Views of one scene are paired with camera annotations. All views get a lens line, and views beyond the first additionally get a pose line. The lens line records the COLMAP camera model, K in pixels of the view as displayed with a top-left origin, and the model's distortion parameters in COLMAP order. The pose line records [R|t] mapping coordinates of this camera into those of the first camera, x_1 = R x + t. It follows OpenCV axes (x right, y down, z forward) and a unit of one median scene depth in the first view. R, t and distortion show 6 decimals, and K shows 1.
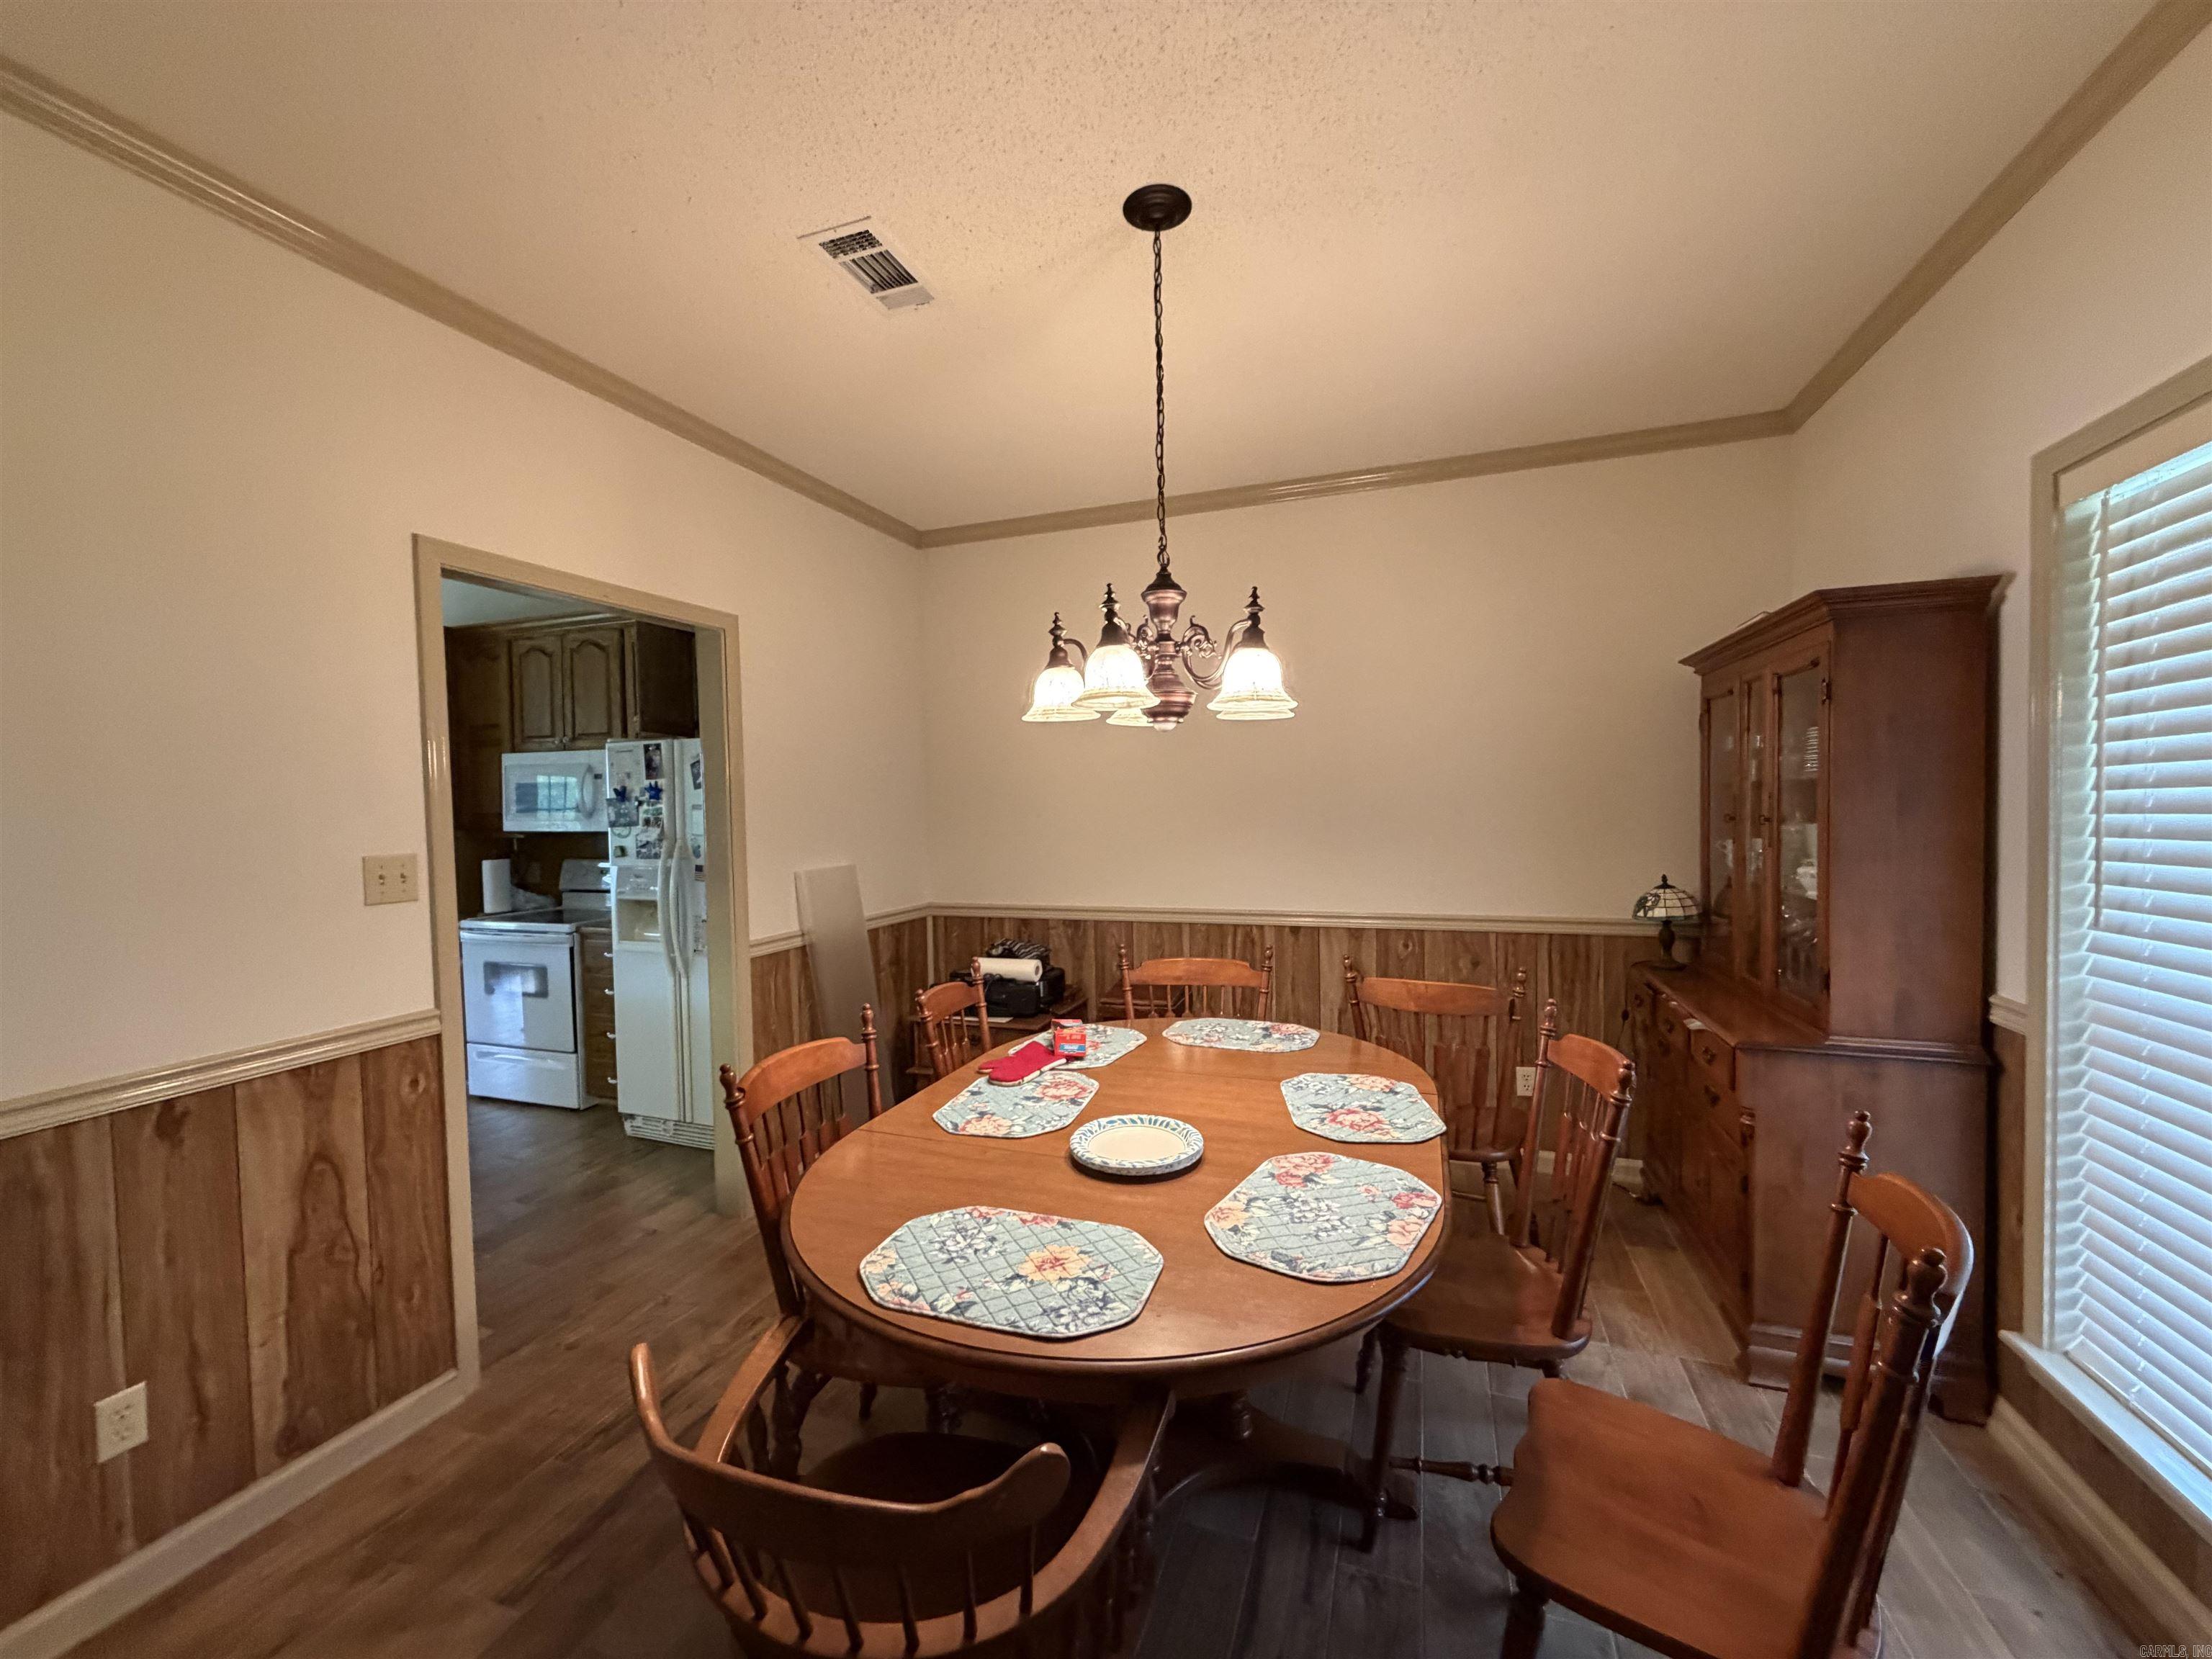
lens RADIAL K [[882.1, 0, 1102.9], [0, 882.1, 840.8], [0, 0, 1]] dist [-0.000643, -0.000158]
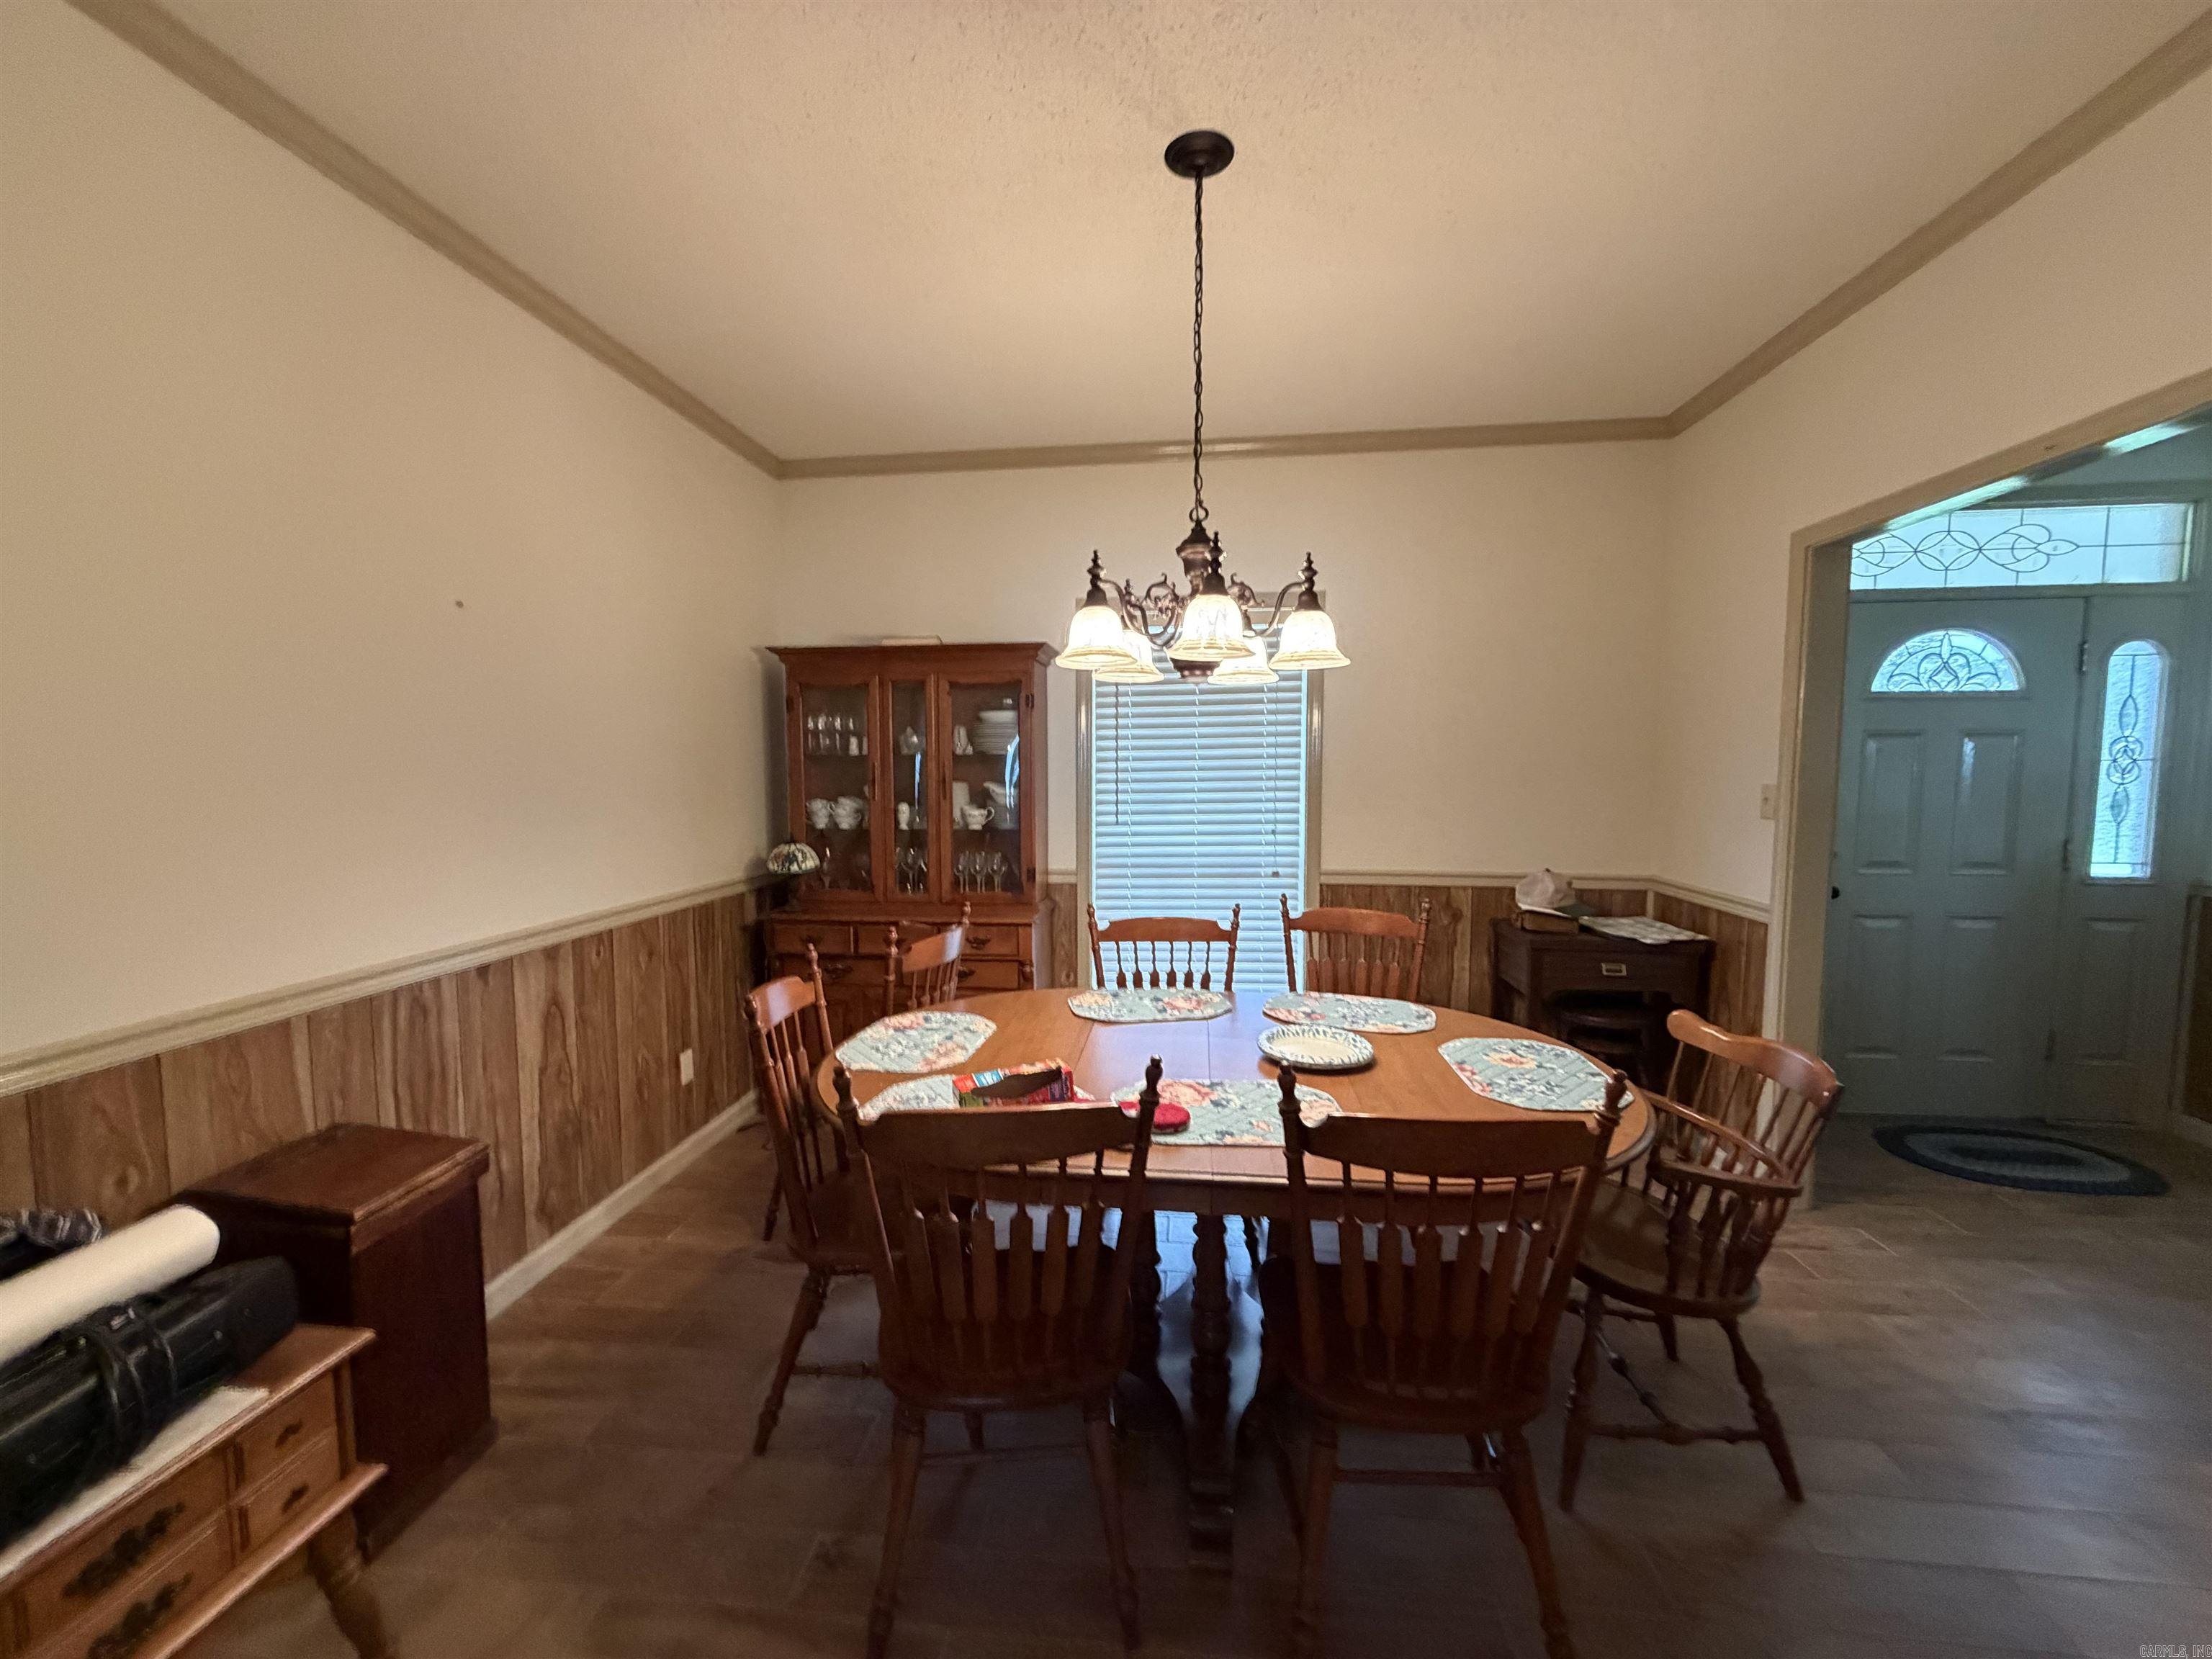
lens RADIAL K [[882.1, 0, 1071.6], [0, 882.1, 827.2], [0, 0, 1]] dist [-0.000643, -0.000158]
pose [[-0.210029, -0.052675, 0.976275, -0.518466], [0.050458, 0.996633, 0.064629, -0.022563], [-0.976392, 0.062835, -0.206664, 0.773012]]
